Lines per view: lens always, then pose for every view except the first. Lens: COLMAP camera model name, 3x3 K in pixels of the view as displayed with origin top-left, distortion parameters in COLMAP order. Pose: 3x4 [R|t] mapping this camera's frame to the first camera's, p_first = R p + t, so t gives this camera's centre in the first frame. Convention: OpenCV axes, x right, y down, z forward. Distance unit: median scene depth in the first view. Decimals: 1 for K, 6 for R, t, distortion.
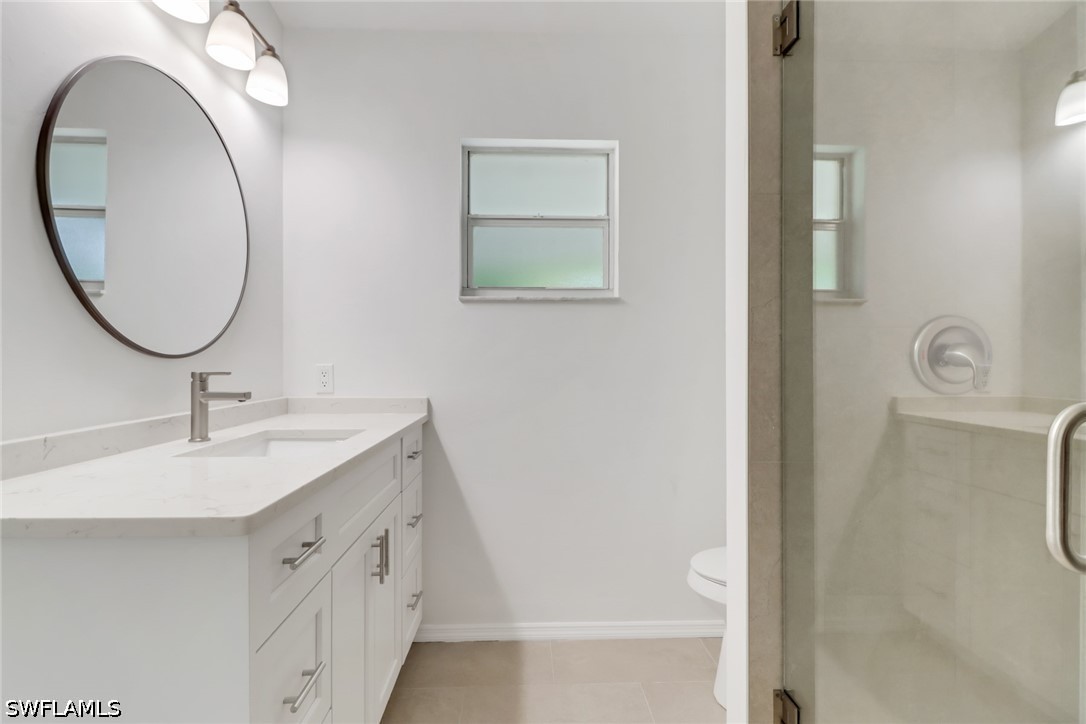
lens RADIAL K [[497.4, 0, 541.4], [0, 497.4, 360.2], [0, 0, 1]] dist [0.015541, -0.007602]
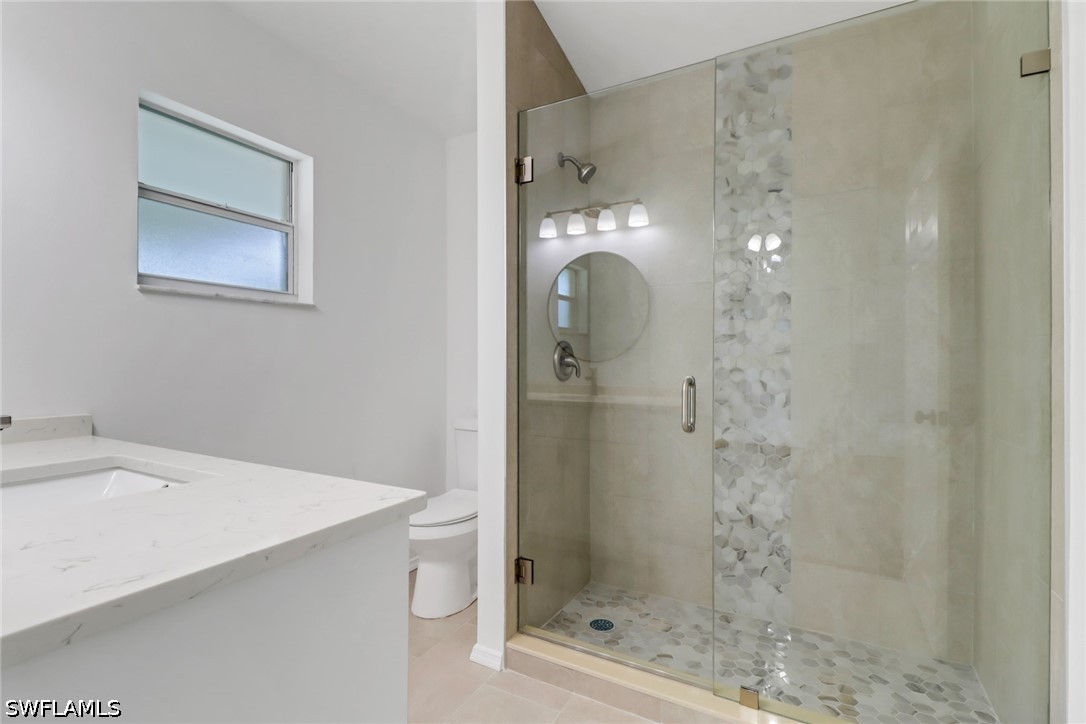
lens RADIAL K [[497.4, 0, 527.8], [0, 497.4, 361.5], [0, 0, 1]] dist [0.015541, -0.007602]
pose [[0.527225, -0.000971, 0.849725, -0.519581], [-0.001178, 0.999998, 0.001874, -0.006749], [-0.849725, -0.001989, 0.527223, 0.044711]]
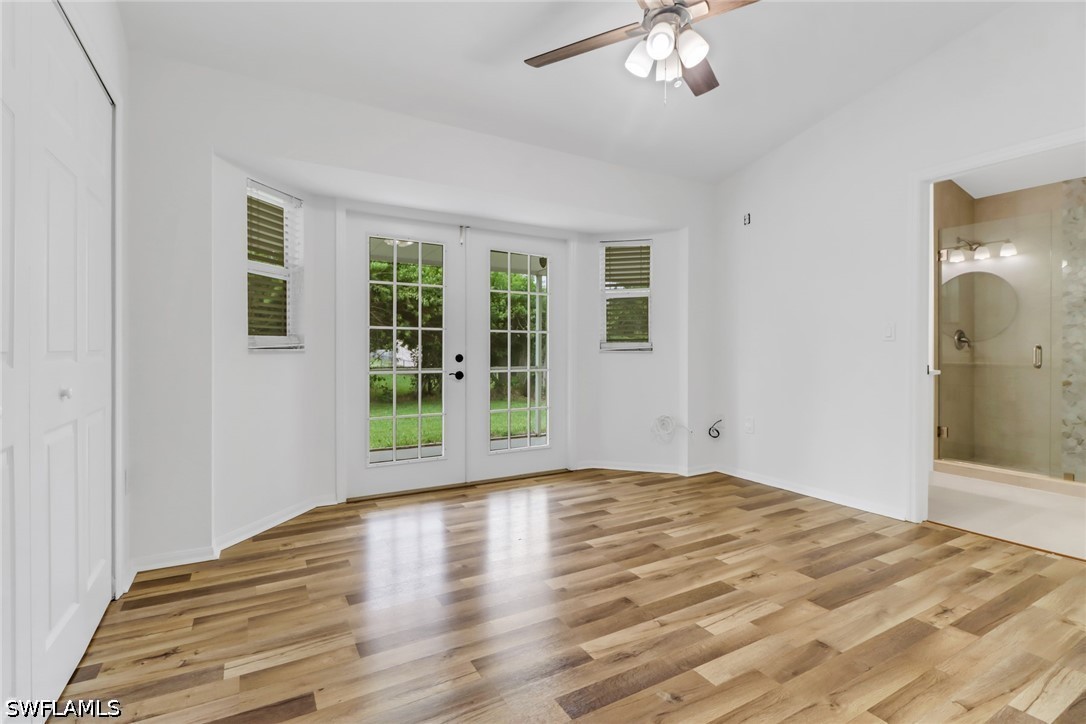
lens RADIAL K [[497.4, 0, 560.3], [0, 497.4, 351.1], [0, 0, 1]] dist [0.015541, -0.007602]
pose [[0.874256, -0.003426, 0.485453, -2.211045], [0.001417, 0.999989, 0.004504, 0.033229], [-0.485463, -0.003250, 0.874251, -0.539609]]
